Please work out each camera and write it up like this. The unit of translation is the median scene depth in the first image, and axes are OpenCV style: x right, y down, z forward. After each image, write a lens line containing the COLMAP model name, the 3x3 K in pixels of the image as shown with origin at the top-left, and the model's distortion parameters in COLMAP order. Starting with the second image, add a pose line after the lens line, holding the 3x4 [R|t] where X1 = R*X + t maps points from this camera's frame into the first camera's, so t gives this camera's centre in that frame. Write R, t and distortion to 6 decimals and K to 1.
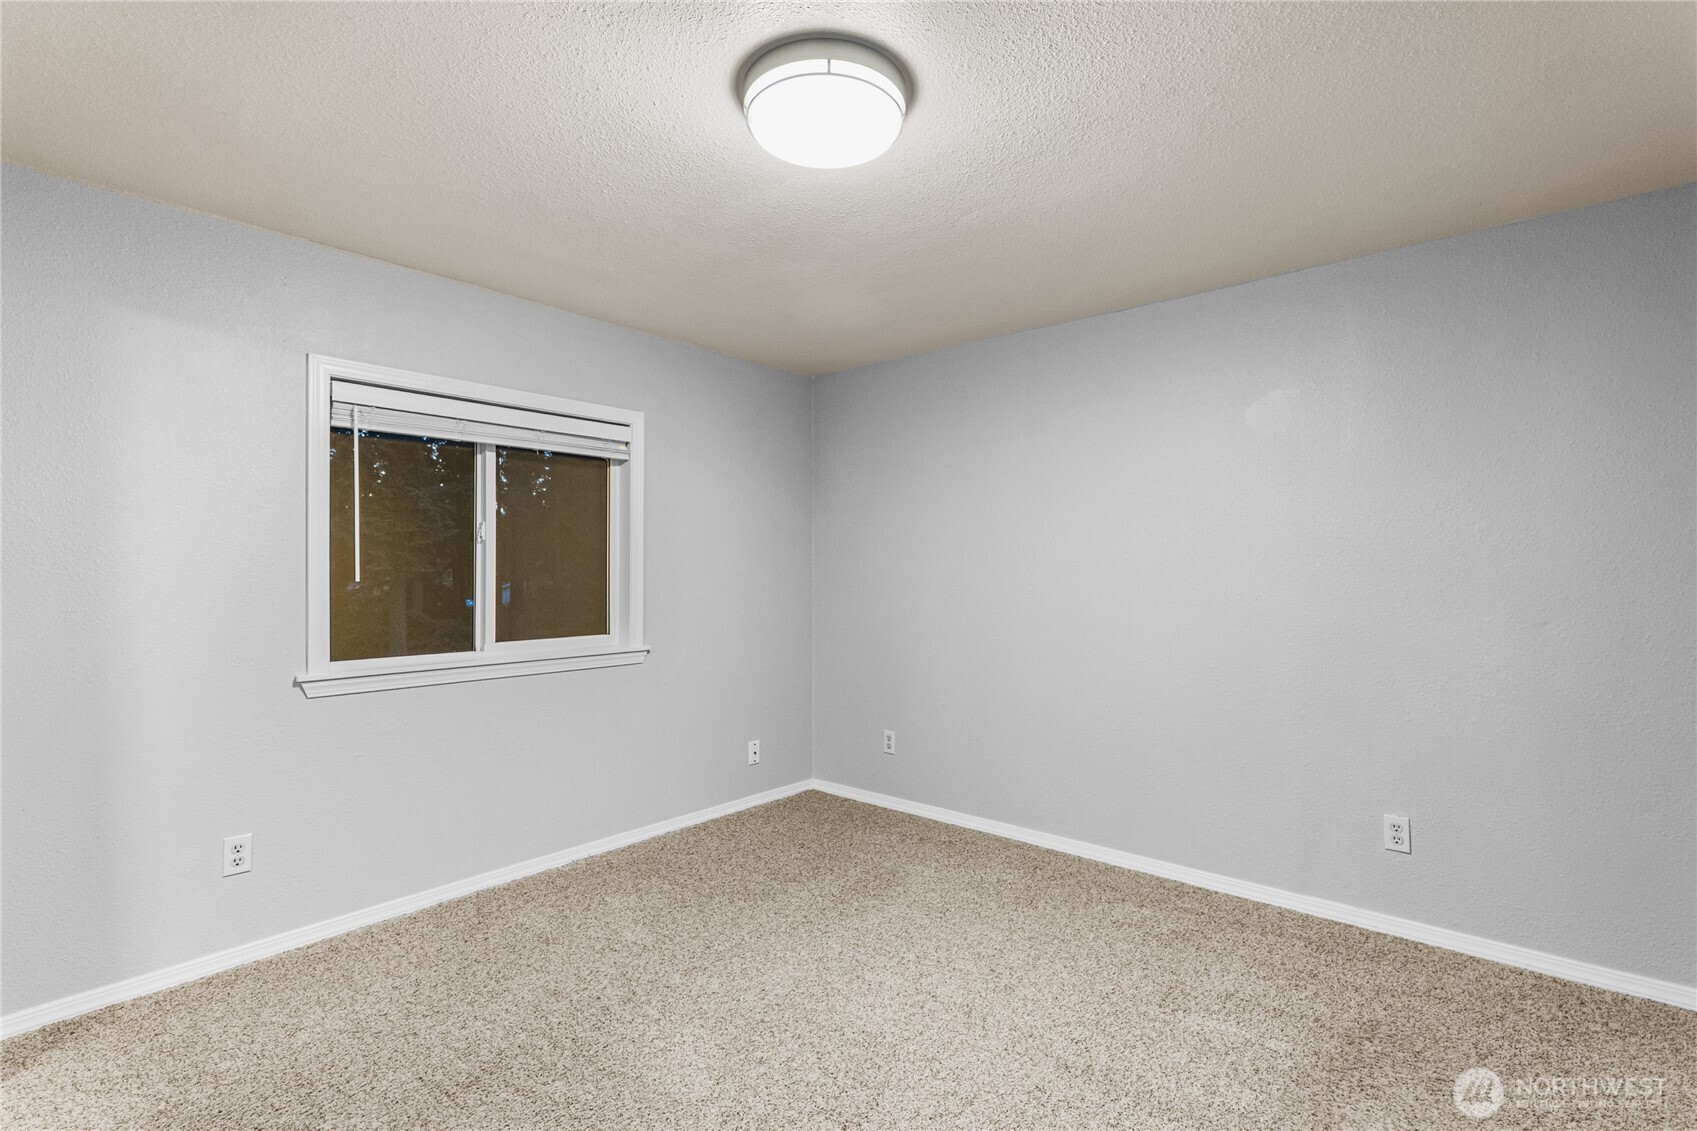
lens RADIAL K [[794.0, 0, 842.8], [0, 794.0, 566.2], [0, 0, 1]] dist [-0.004008, 0.000929]
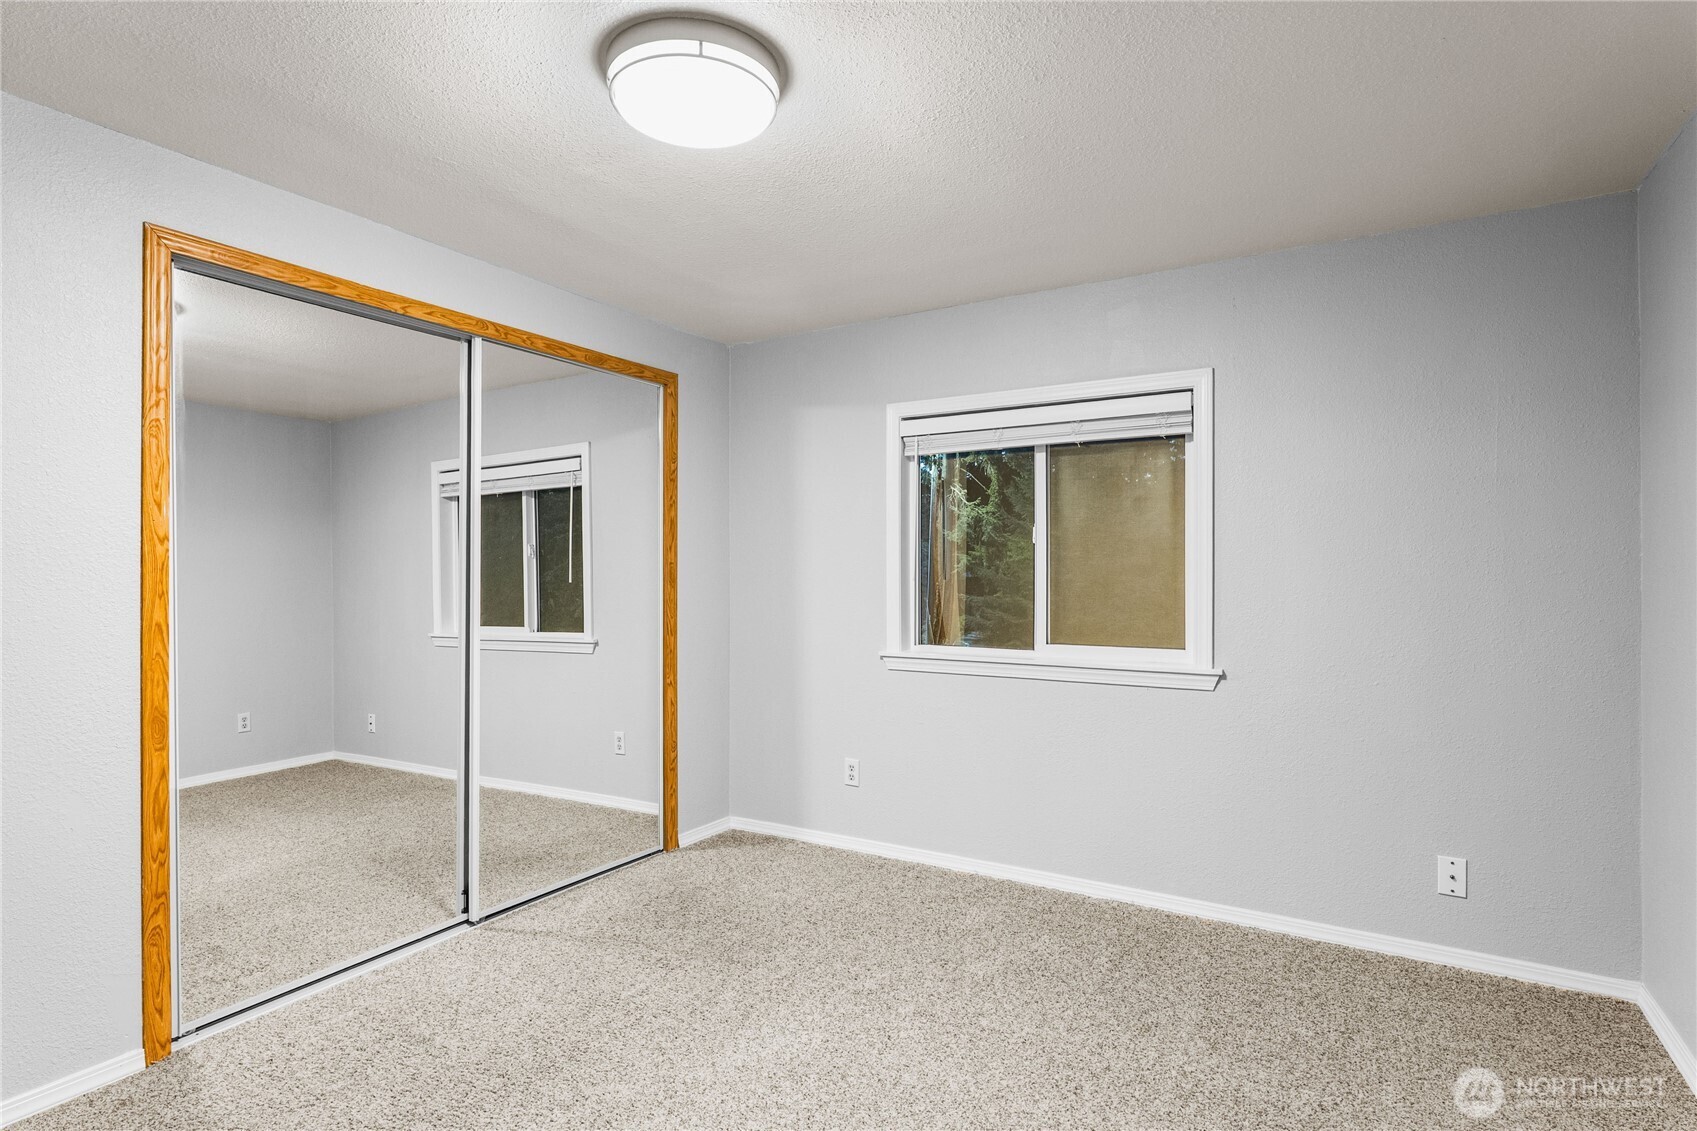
lens RADIAL K [[883.4, 0, 848.5], [0, 883.4, 565.5], [0, 0, 1]] dist [-0.003476, -0.001029]
pose [[0.147056, 0.001574, -0.989127, 0.620640], [0.011817, 0.999925, 0.003348, -0.008243], [0.989058, -0.012181, 0.147026, 0.597361]]
